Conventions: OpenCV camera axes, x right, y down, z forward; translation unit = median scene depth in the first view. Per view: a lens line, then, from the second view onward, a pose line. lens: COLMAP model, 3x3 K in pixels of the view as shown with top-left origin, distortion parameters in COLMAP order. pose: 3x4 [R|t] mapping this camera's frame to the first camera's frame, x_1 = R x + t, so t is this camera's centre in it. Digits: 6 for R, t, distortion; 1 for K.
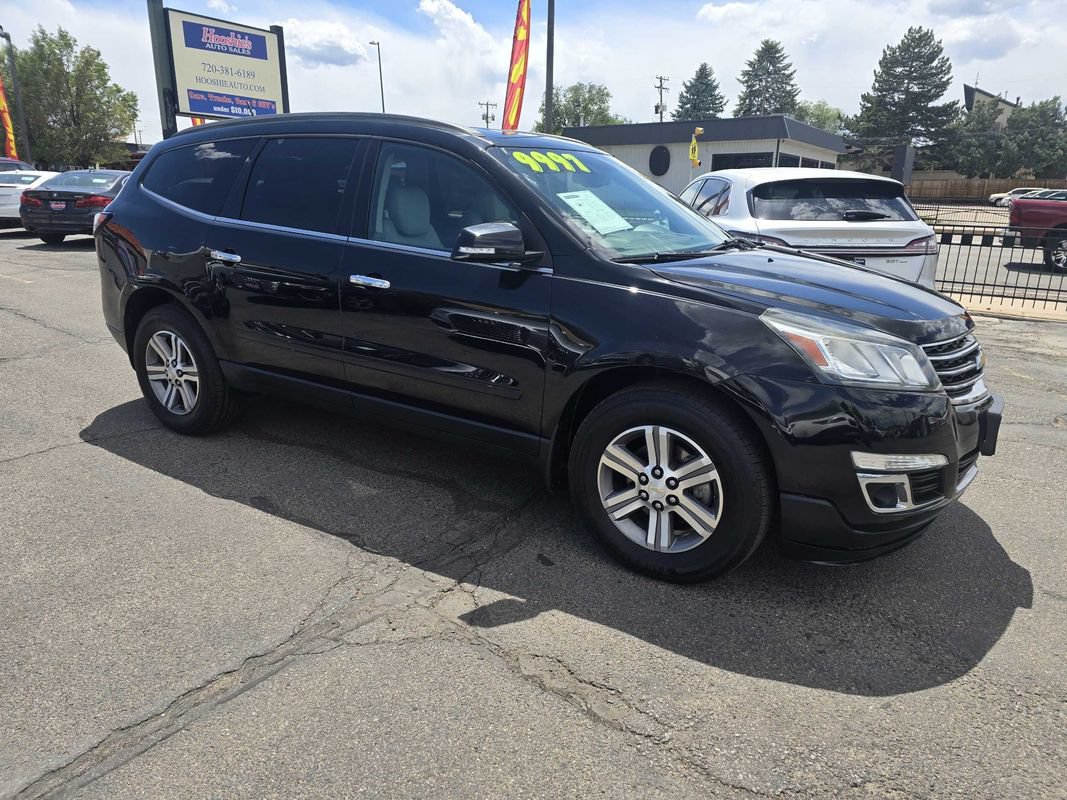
lens RADIAL K [[725.1, 0, 530.5], [0, 725.1, 395.4], [0, 0, 1]] dist [0.059499, -0.056719]
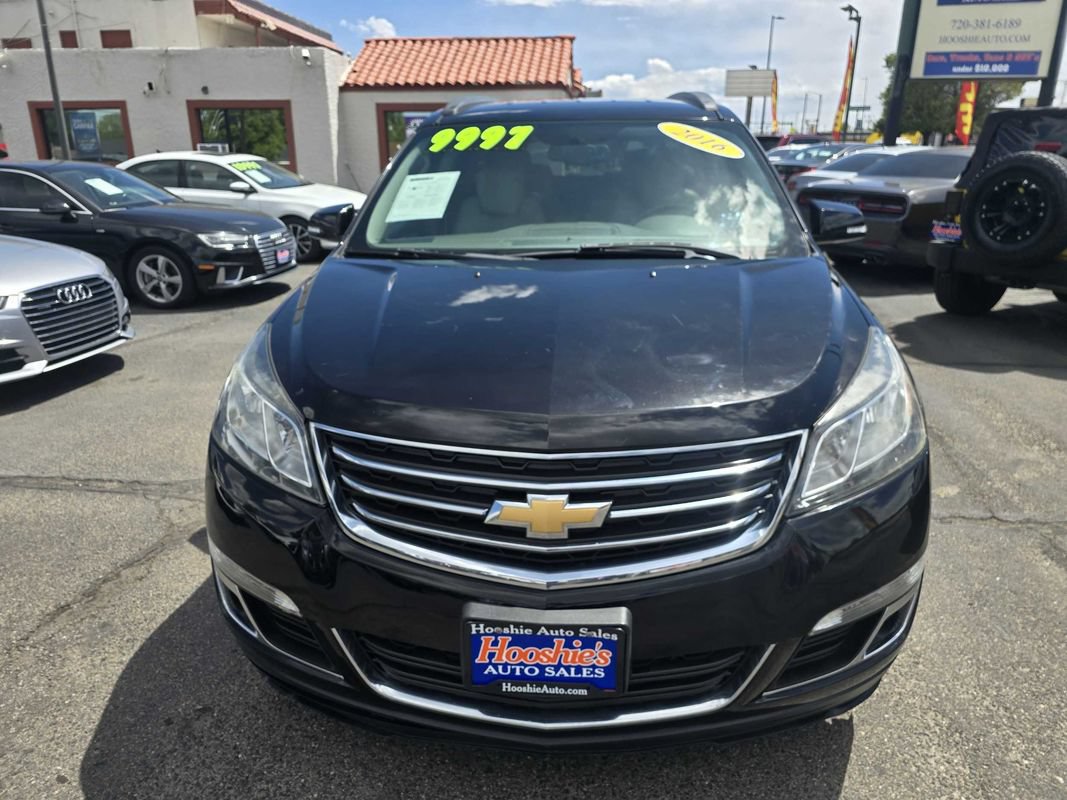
lens RADIAL K [[725.1, 0, 543.5], [0, 725.1, 396.8], [0, 0, 1]] dist [0.059499, -0.056719]
pose [[0.470690, 0.261981, -0.842506, 0.691192], [-0.227415, 0.958658, 0.171047, -0.146172], [0.852486, 0.111088, 0.510810, 0.500744]]
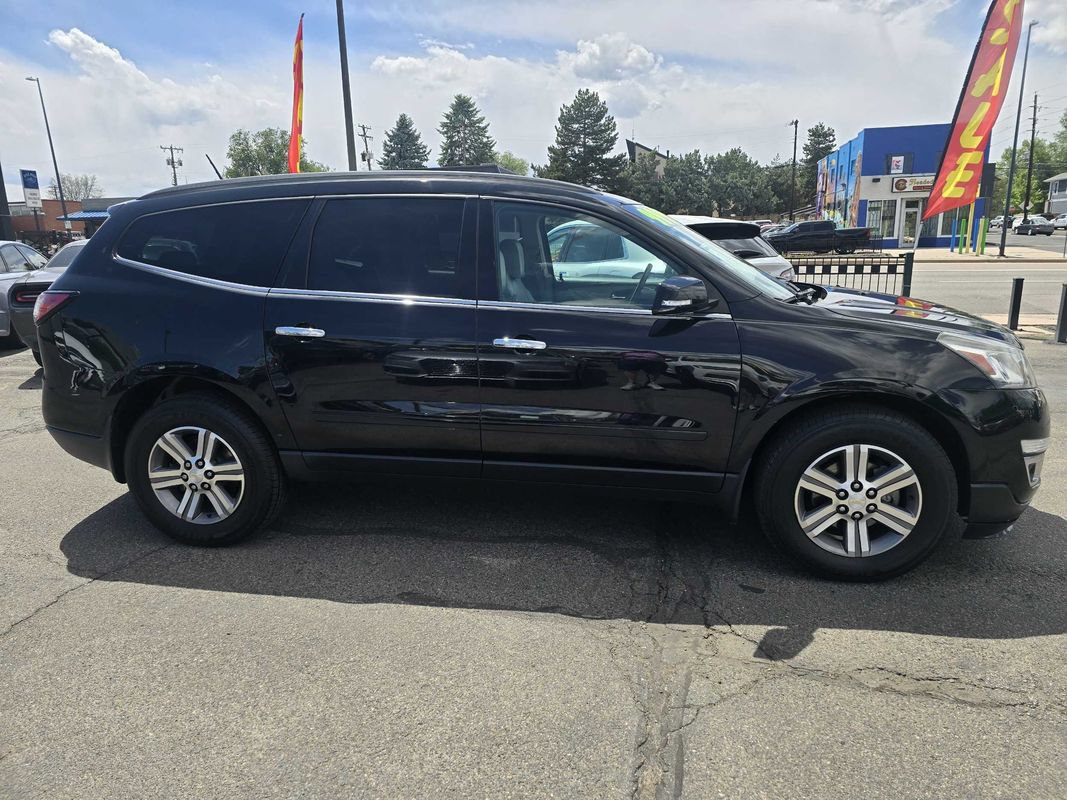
lens RADIAL K [[725.1, 0, 536.3], [0, 725.1, 406.1], [0, 0, 1]] dist [0.059499, -0.056719]
pose [[0.918382, -0.121336, 0.376633, -0.441945], [0.137785, 0.990317, -0.016937, -0.041828], [-0.370931, 0.067449, 0.926208, 0.083514]]
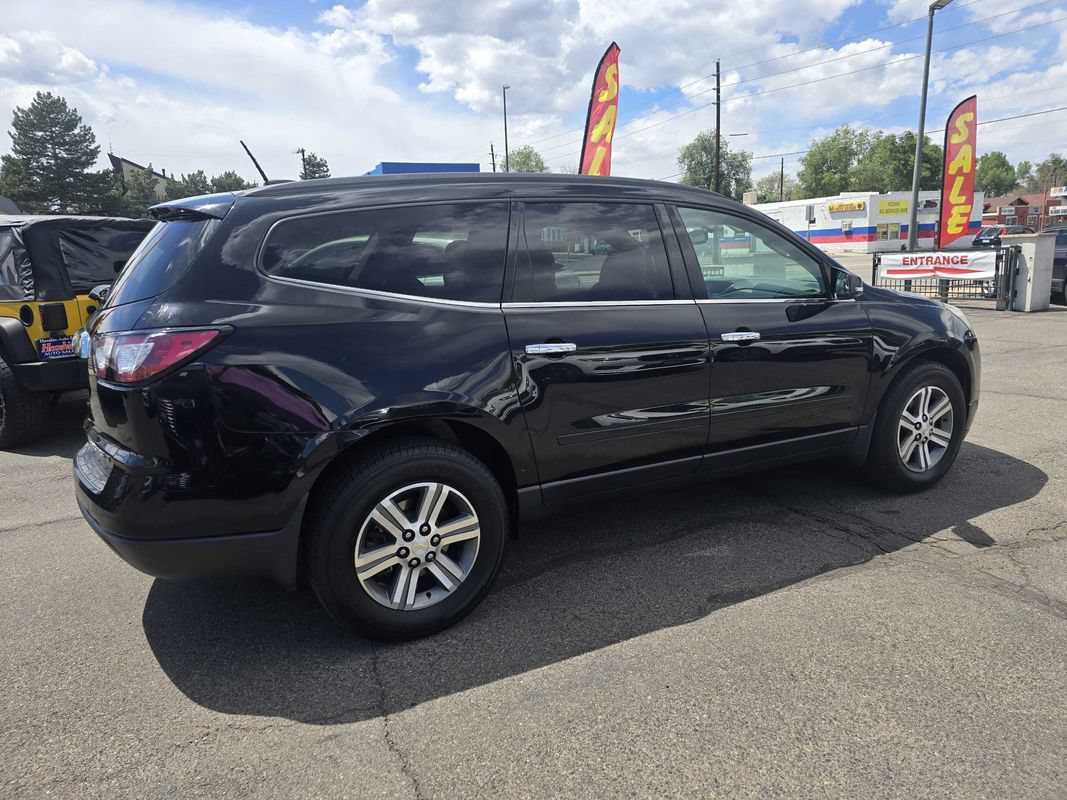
lens RADIAL K [[725.1, 0, 542.9], [0, 725.1, 394.8], [0, 0, 1]] dist [0.059499, -0.056719]
pose [[0.474531, -0.204902, 0.856058, -0.968367], [0.276330, 0.958042, 0.076137, -0.178934], [-0.835741, 0.200425, 0.511241, 0.560531]]
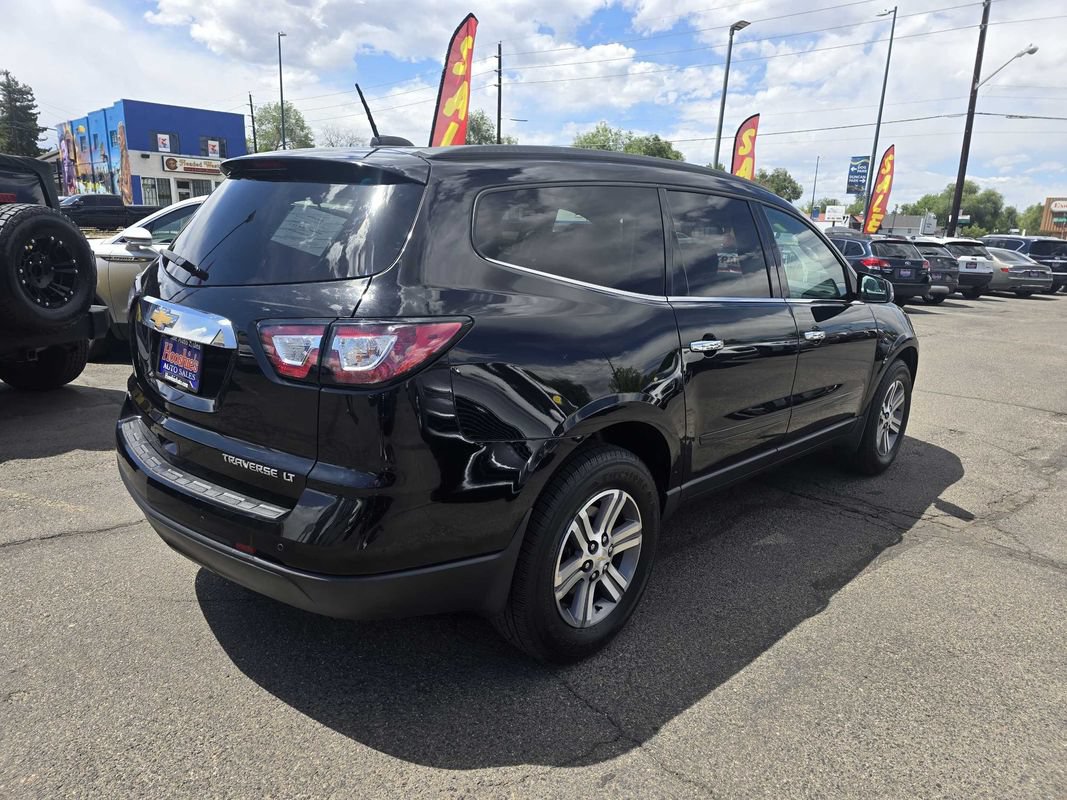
lens RADIAL K [[725.1, 0, 545.2], [0, 725.1, 403.2], [0, 0, 1]] dist [0.059499, -0.056719]
pose [[0.174090, -0.241551, 0.954644, -1.043368], [0.226976, 0.953187, 0.199790, -0.282547], [-0.958214, 0.181900, 0.220767, 0.898230]]
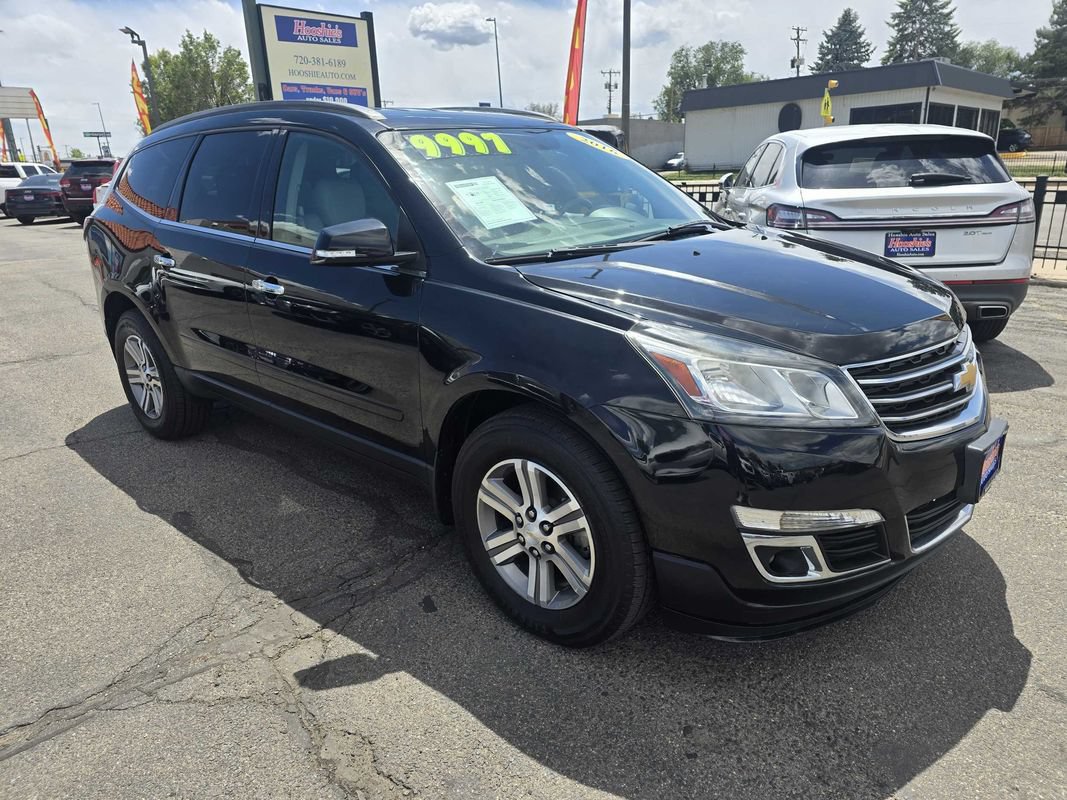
lens RADIAL K [[725.1, 0, 528.3], [0, 725.1, 398.7], [0, 0, 1]] dist [0.059499, -0.056719]
pose [[0.983400, 0.004505, -0.181394, 0.207579], [0.002407, 0.999280, 0.037867, -0.038354], [0.181434, -0.037675, 0.982681, 0.114391]]
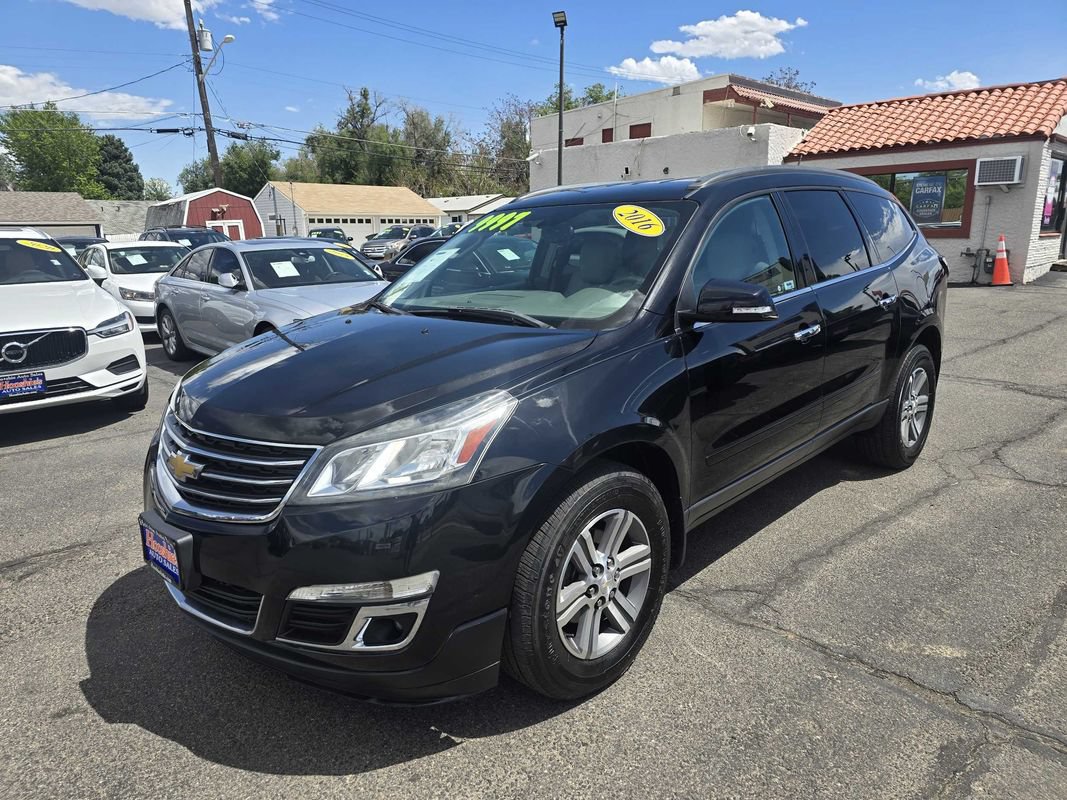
lens RADIAL K [[725.1, 0, 529.3], [0, 725.1, 398.2], [0, 0, 1]] dist [0.059499, -0.056719]
pose [[-0.221846, 0.215083, -0.951065, 0.877315], [-0.245555, 0.931611, 0.267962, -0.296490], [0.943656, 0.292985, -0.153859, 1.008334]]
